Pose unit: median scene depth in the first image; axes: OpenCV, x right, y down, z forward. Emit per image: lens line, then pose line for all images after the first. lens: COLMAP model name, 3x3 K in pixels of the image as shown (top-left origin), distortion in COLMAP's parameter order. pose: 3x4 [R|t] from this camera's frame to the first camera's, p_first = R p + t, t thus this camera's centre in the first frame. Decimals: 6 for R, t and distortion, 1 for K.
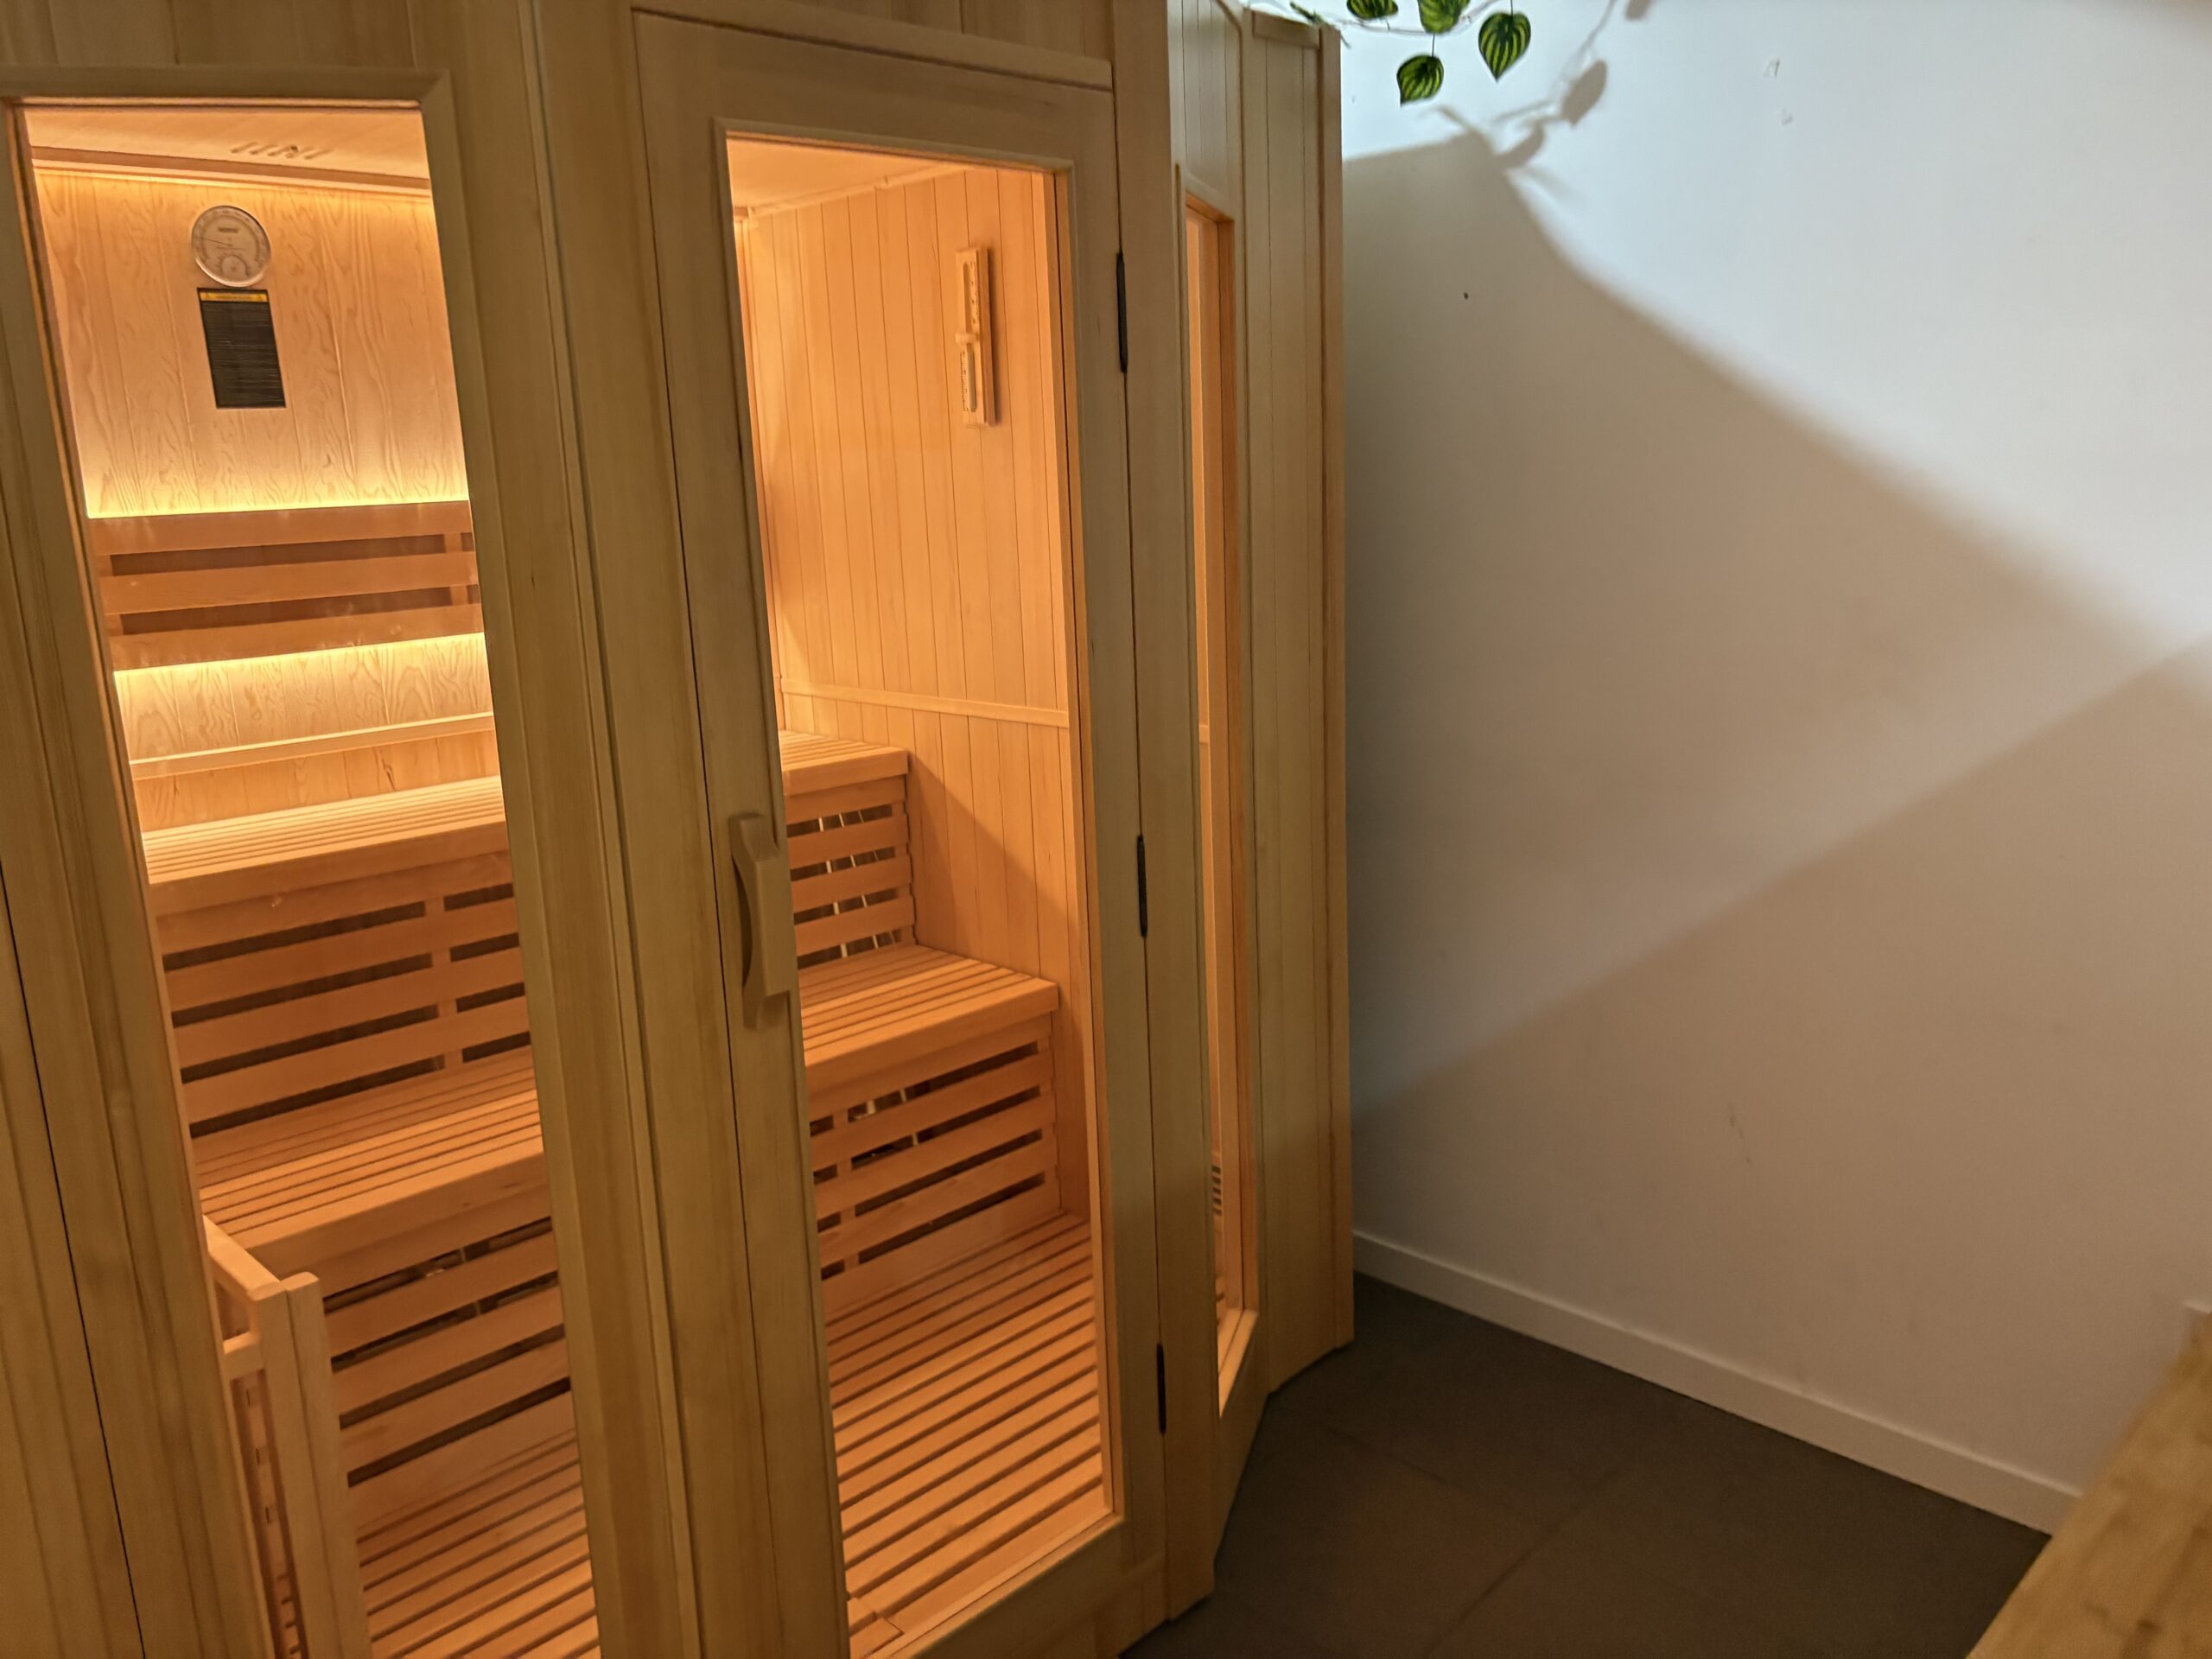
lens RADIAL K [[1716.6, 0, 1103.8], [0, 1716.6, 822.5], [0, 0, 1]] dist [0.065761, -0.066334]
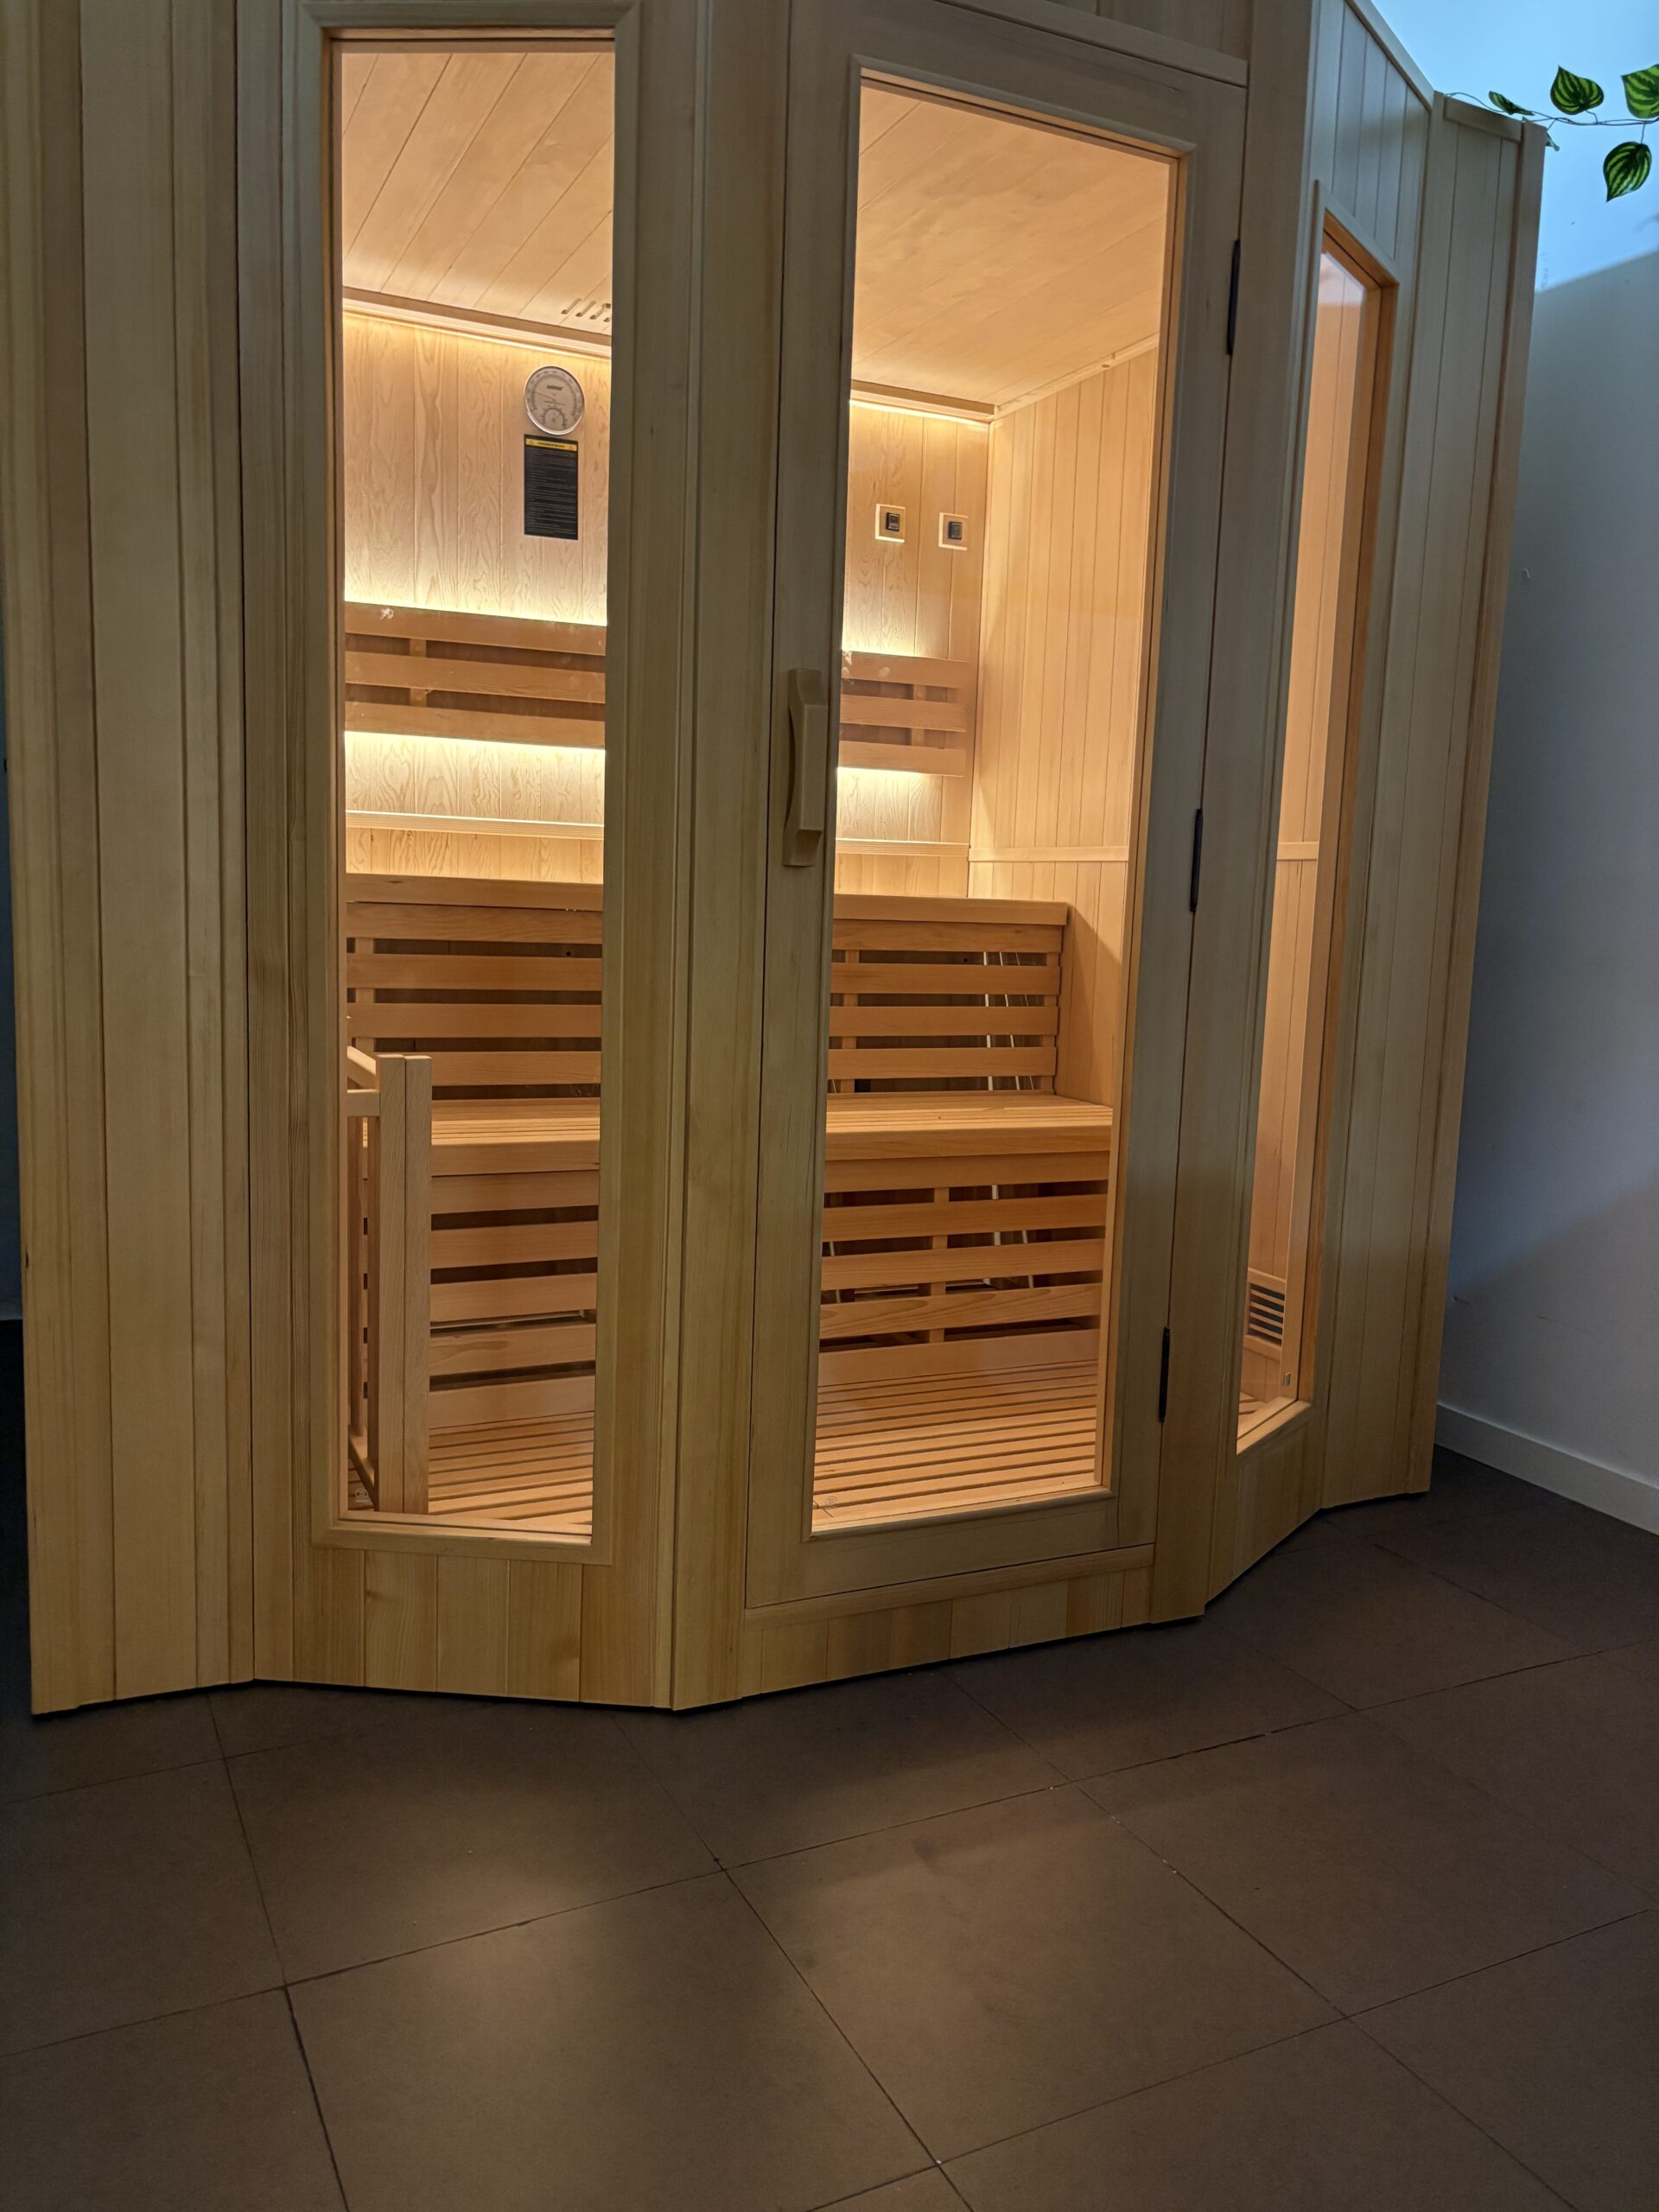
lens RADIAL K [[1716.6, 0, 831.3], [0, 1716.6, 1117.5], [0, 0, 1]] dist [0.065761, -0.066334]
pose [[0.940398, 0.114257, -0.320308, 0.121386], [-0.140454, 0.988278, -0.059831, 0.205756], [0.309717, 0.101253, 0.945422, -0.025289]]
